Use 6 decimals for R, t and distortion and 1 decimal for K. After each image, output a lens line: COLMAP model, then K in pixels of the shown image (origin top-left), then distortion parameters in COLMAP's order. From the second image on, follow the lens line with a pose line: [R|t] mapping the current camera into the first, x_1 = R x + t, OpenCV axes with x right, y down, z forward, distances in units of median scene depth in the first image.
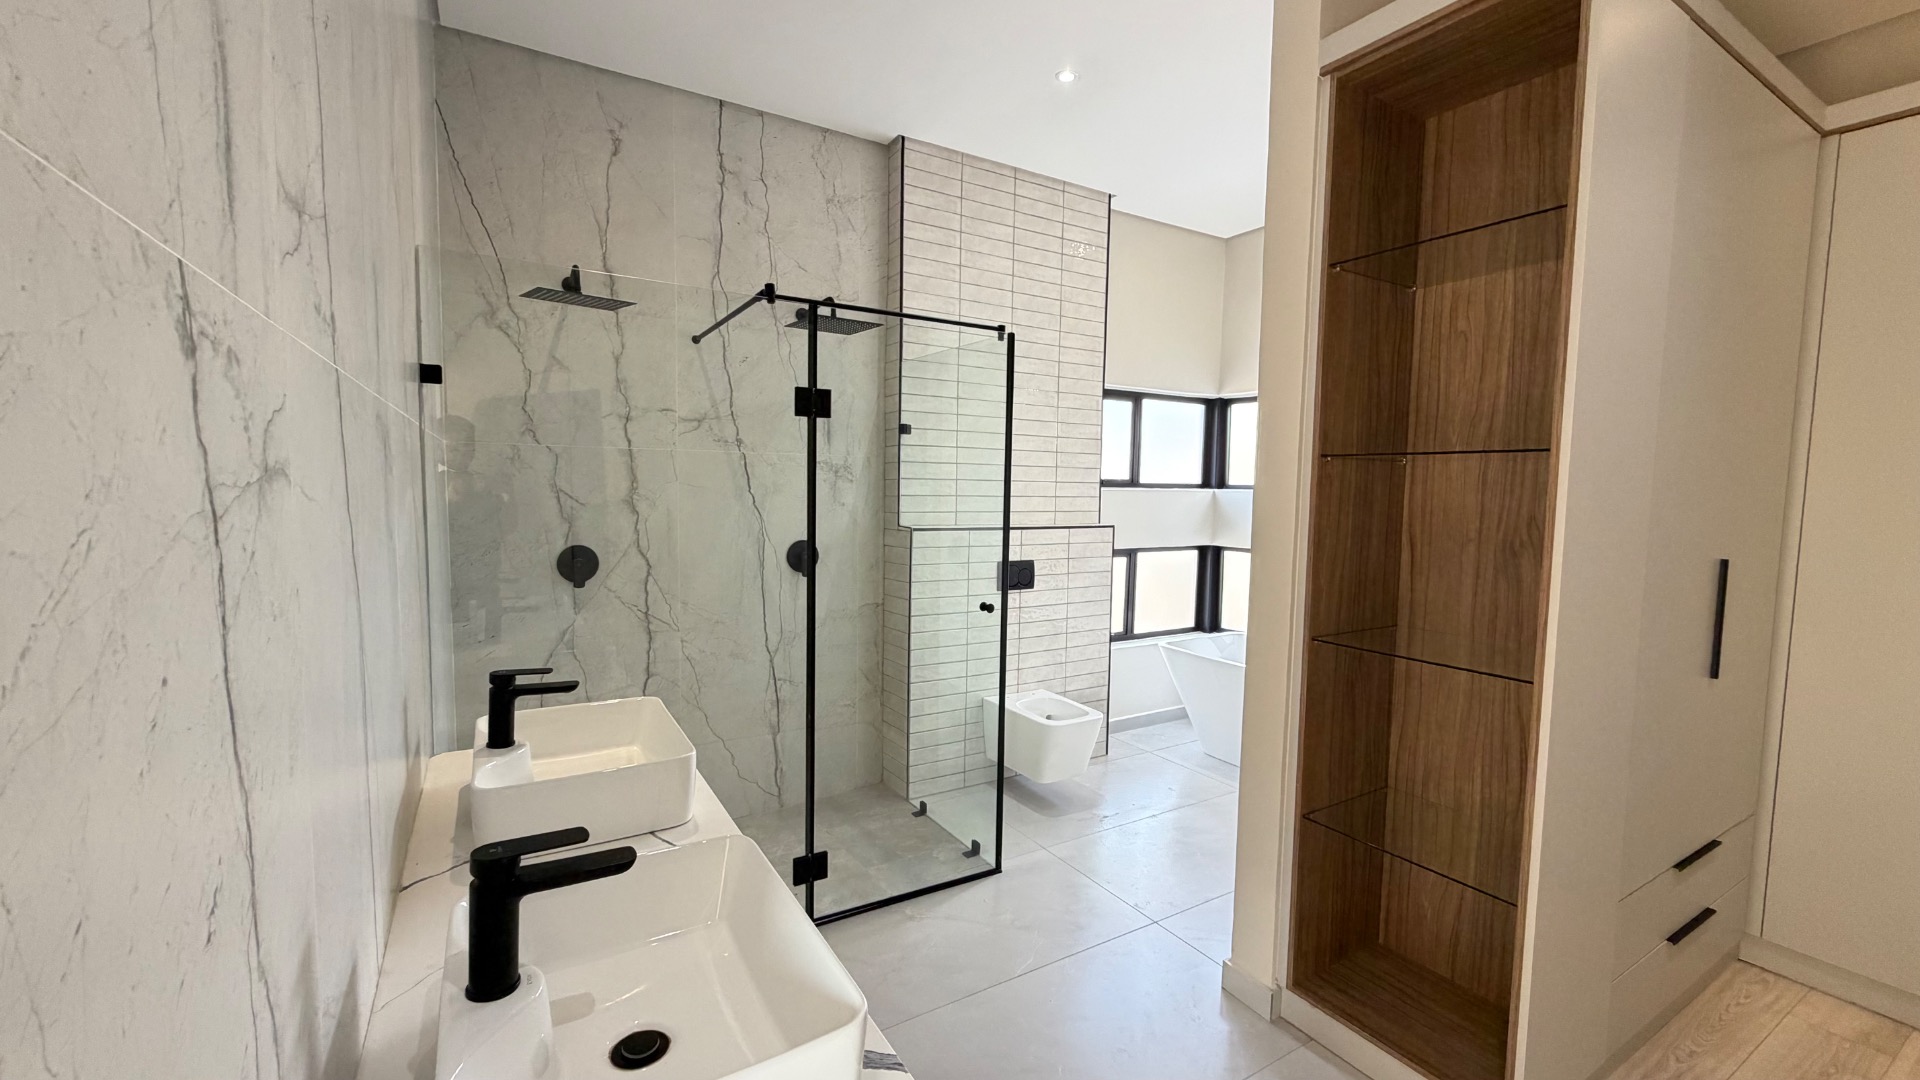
lens RADIAL K [[764.9, 0, 955.5], [0, 764.9, 542.9], [0, 0, 1]] dist [0.000670, -0.000568]
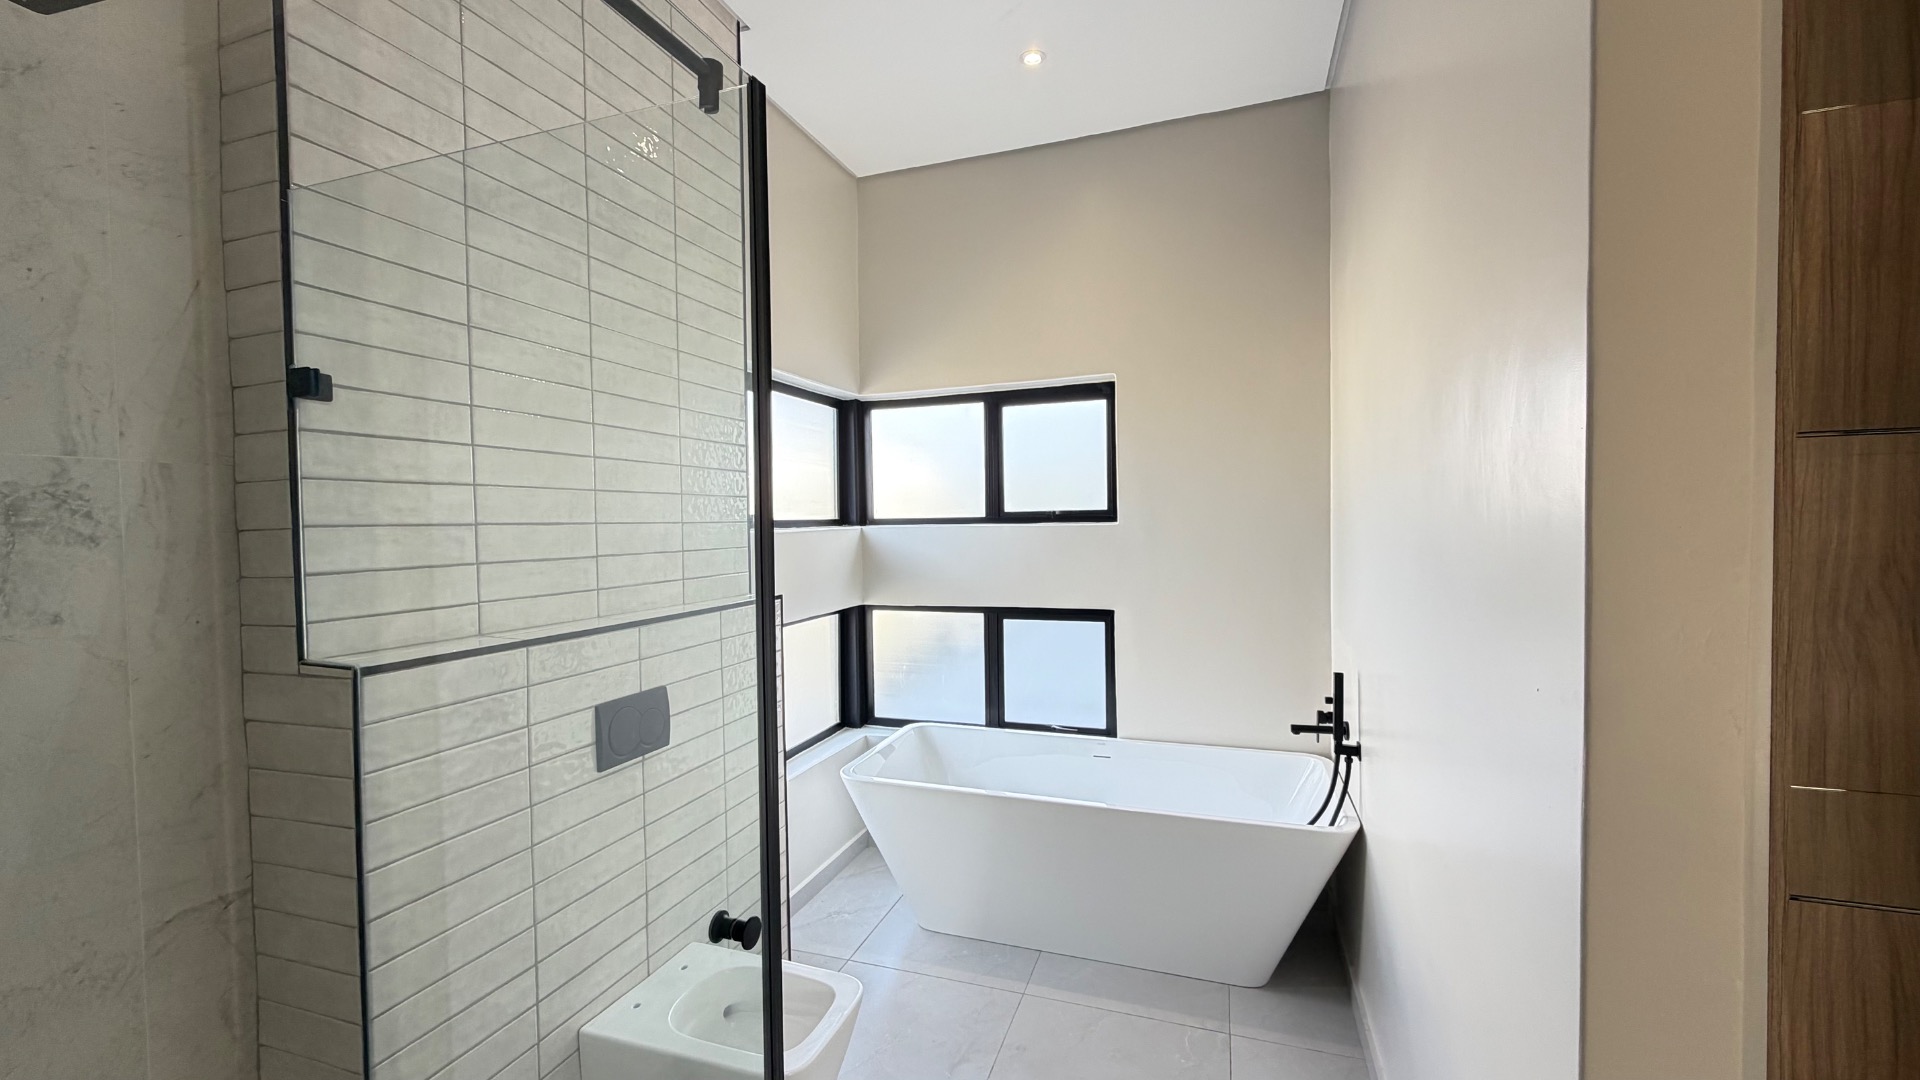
lens RADIAL K [[764.9, 0, 949.8], [0, 764.9, 542.2], [0, 0, 1]] dist [0.000670, -0.000568]
pose [[0.772257, -0.046248, 0.633625, -0.059644], [0.076912, 0.996817, -0.020983, -0.042905], [-0.630638, 0.064938, 0.773356, 0.500574]]
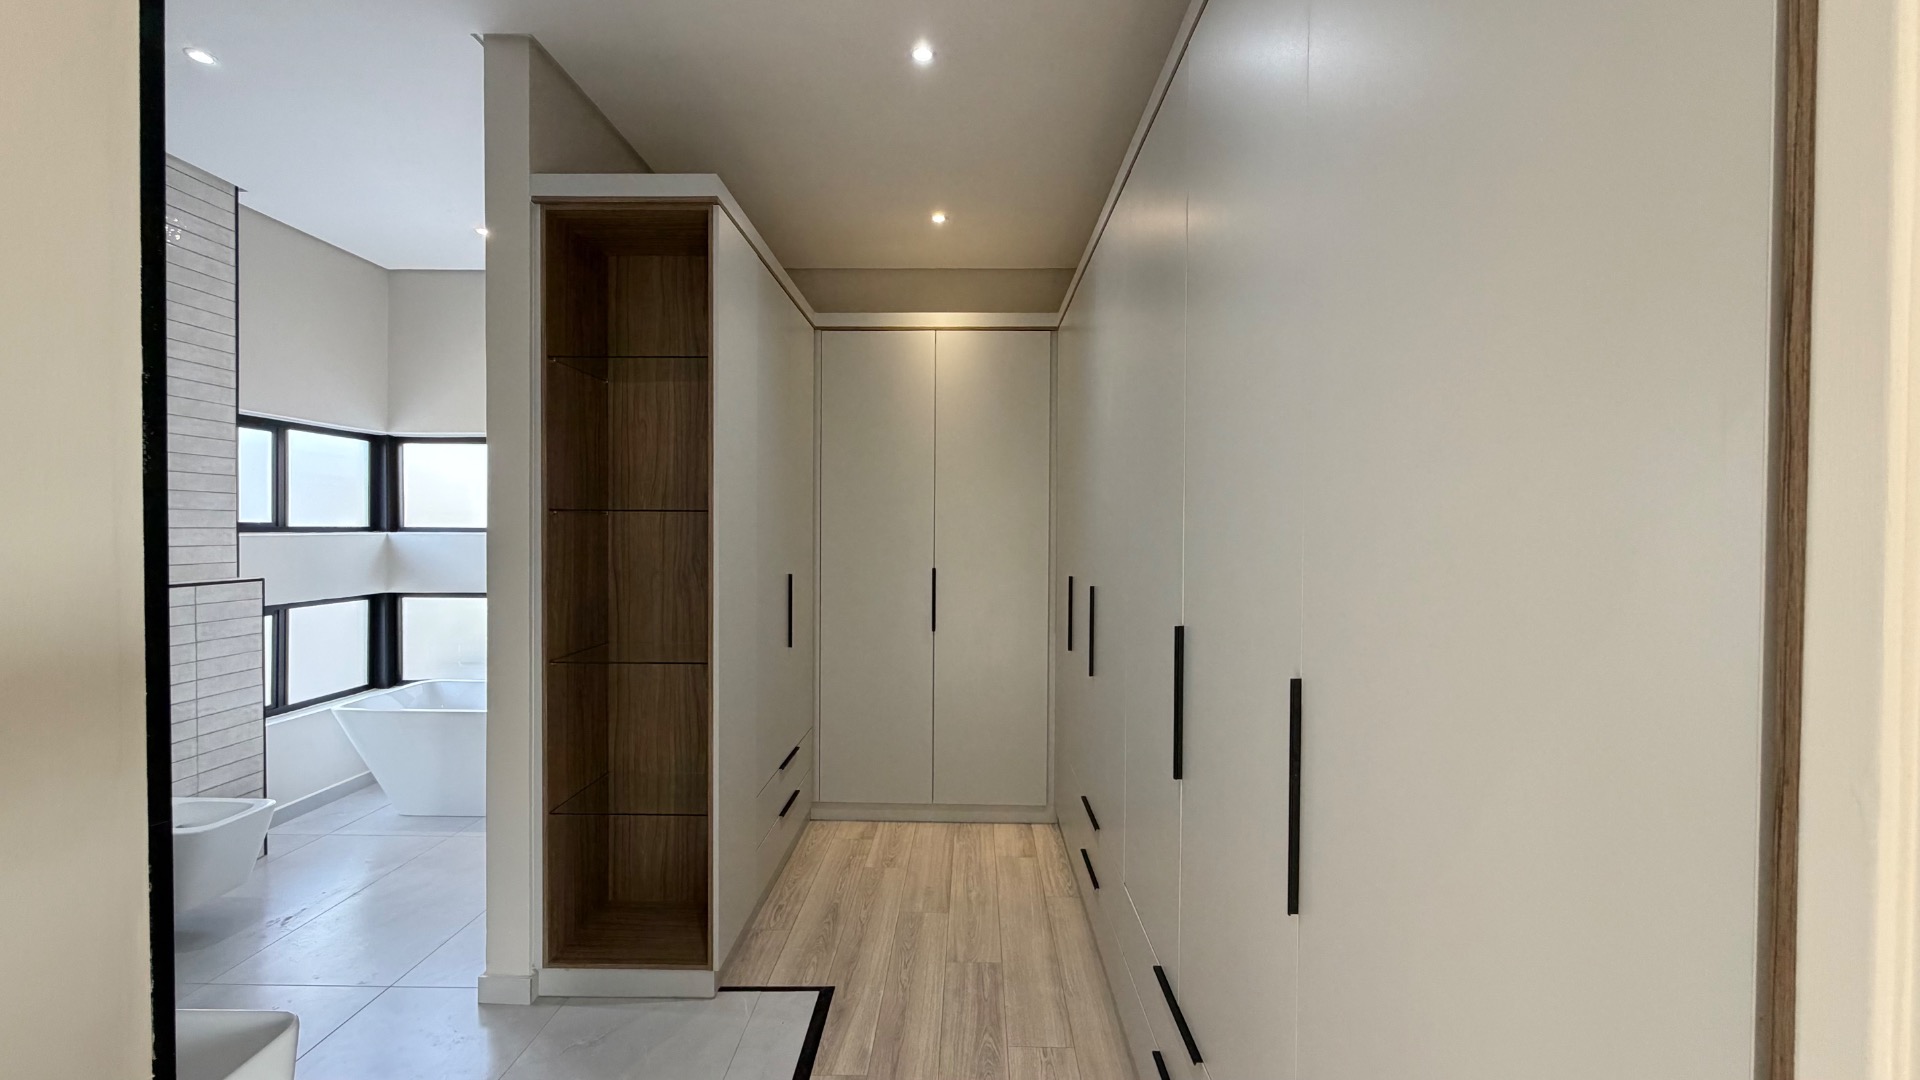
lens RADIAL K [[764.9, 0, 965.2], [0, 764.9, 544.6], [0, 0, 1]] dist [0.000670, -0.000568]
pose [[0.516937, -0.026672, 0.855608, -0.119062], [0.064178, 0.997909, -0.007667, -0.003878], [-0.853614, 0.058875, 0.517568, -0.102715]]
